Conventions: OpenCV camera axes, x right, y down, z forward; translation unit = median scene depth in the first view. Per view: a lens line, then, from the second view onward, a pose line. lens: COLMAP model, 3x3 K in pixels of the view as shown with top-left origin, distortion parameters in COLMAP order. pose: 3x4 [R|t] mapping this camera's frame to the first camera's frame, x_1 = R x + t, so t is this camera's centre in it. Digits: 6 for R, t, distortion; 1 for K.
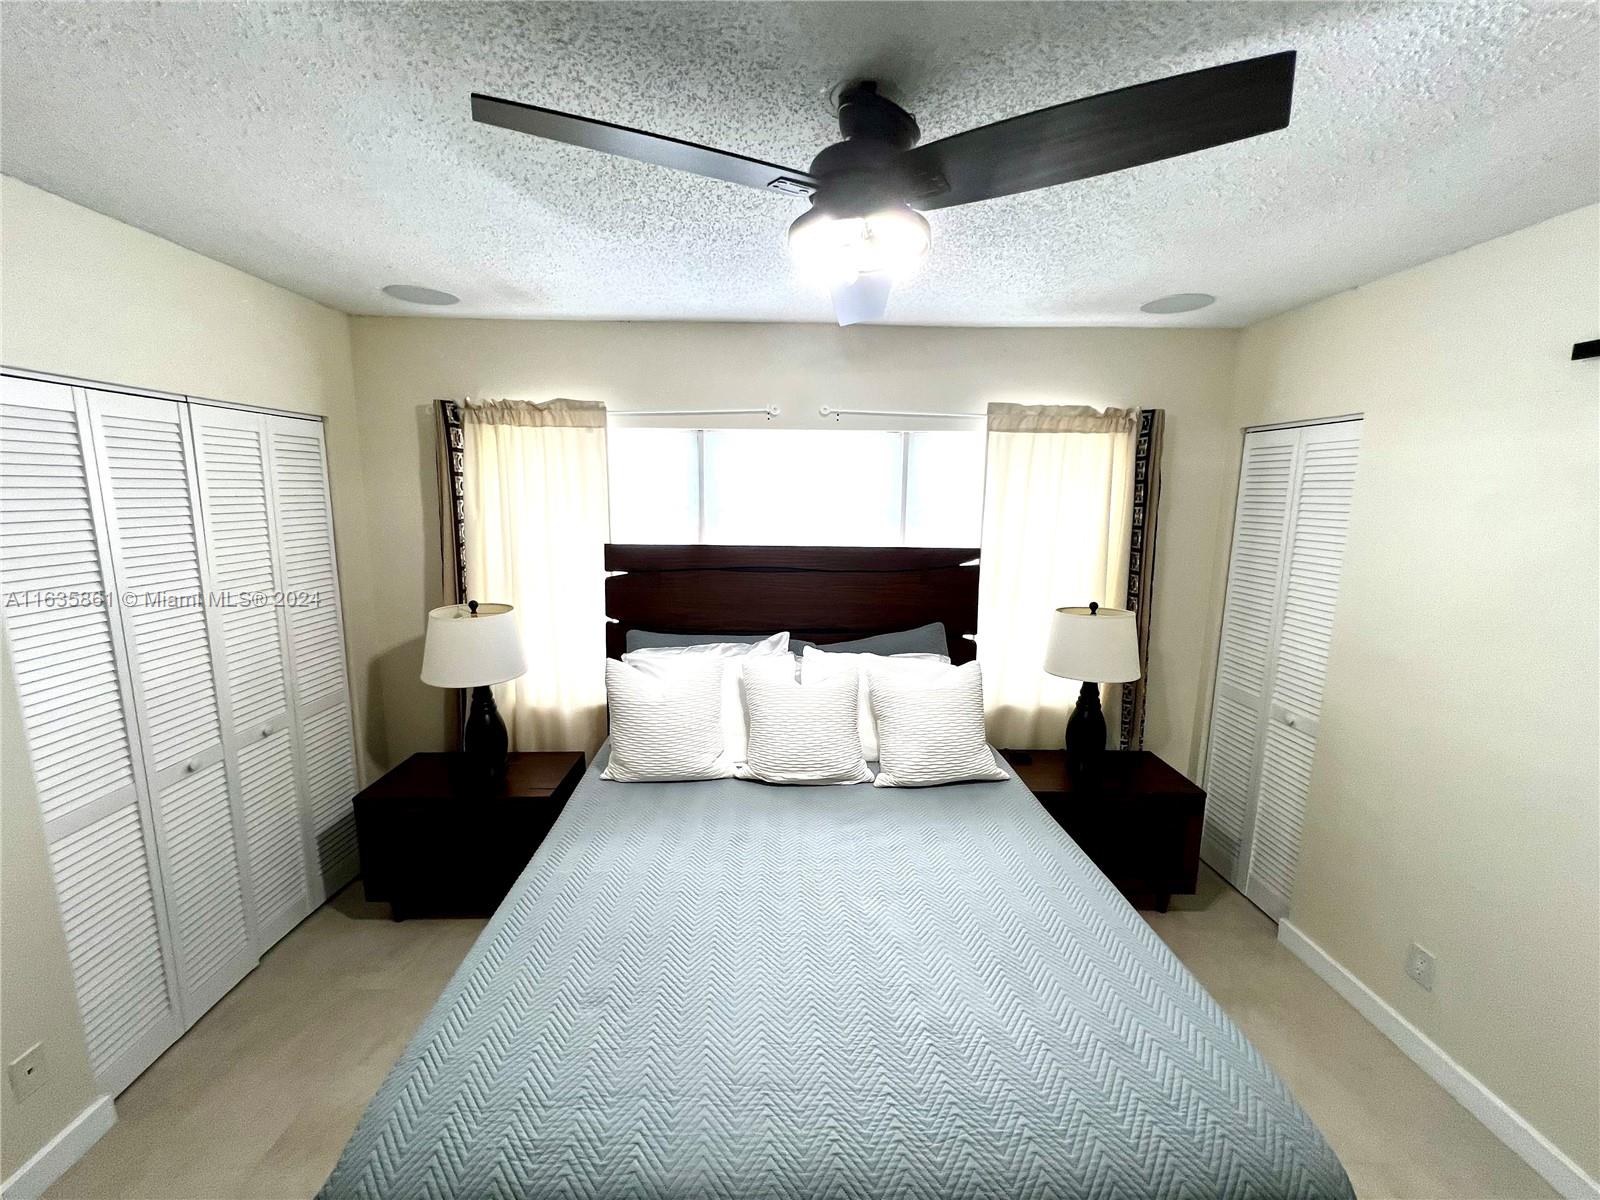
lens RADIAL K [[644.9, 0, 792.7], [0, 644.9, 595.9], [0, 0, 1]] dist [-0.006244, 0.000317]
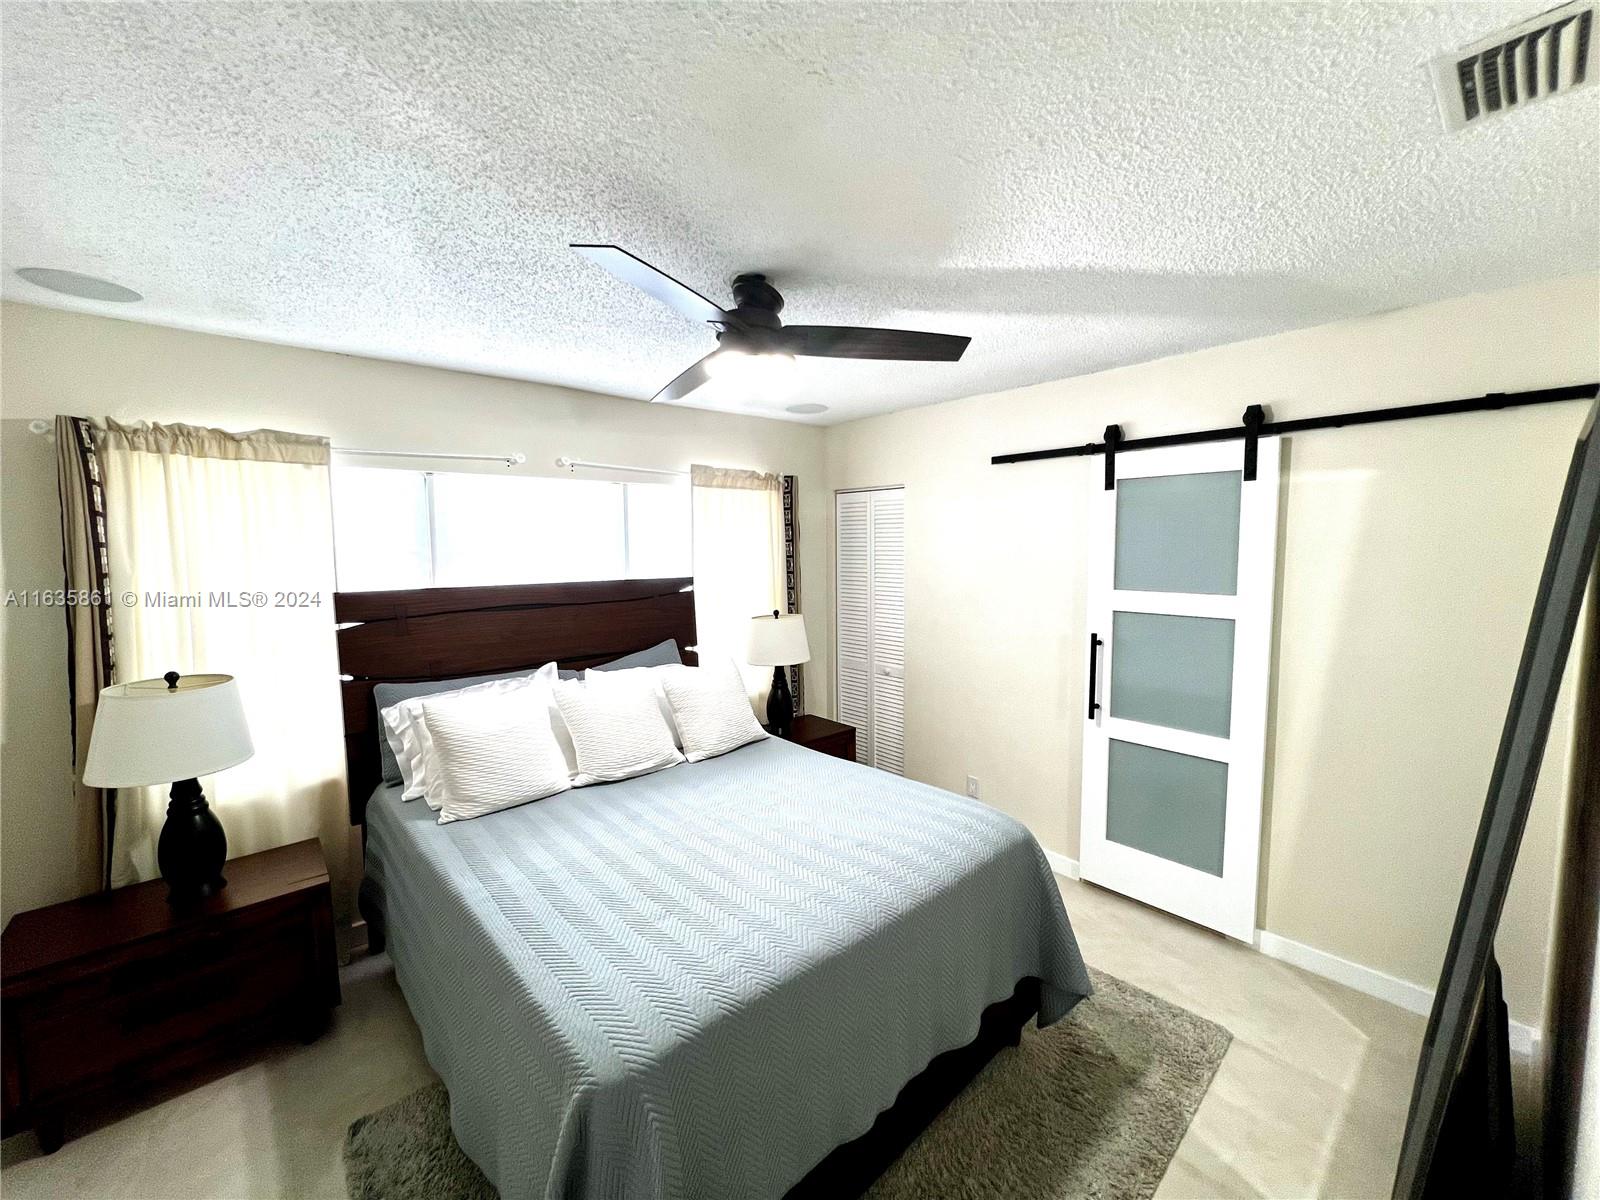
lens RADIAL K [[644.9, 0, 801.5], [0, 644.9, 593.8], [0, 0, 1]] dist [-0.006244, 0.000317]
pose [[0.756289, -0.068412, 0.650652, -0.388264], [0.121296, 0.991938, -0.036693, 0.032403], [-0.642896, 0.106672, 0.758489, -0.094468]]
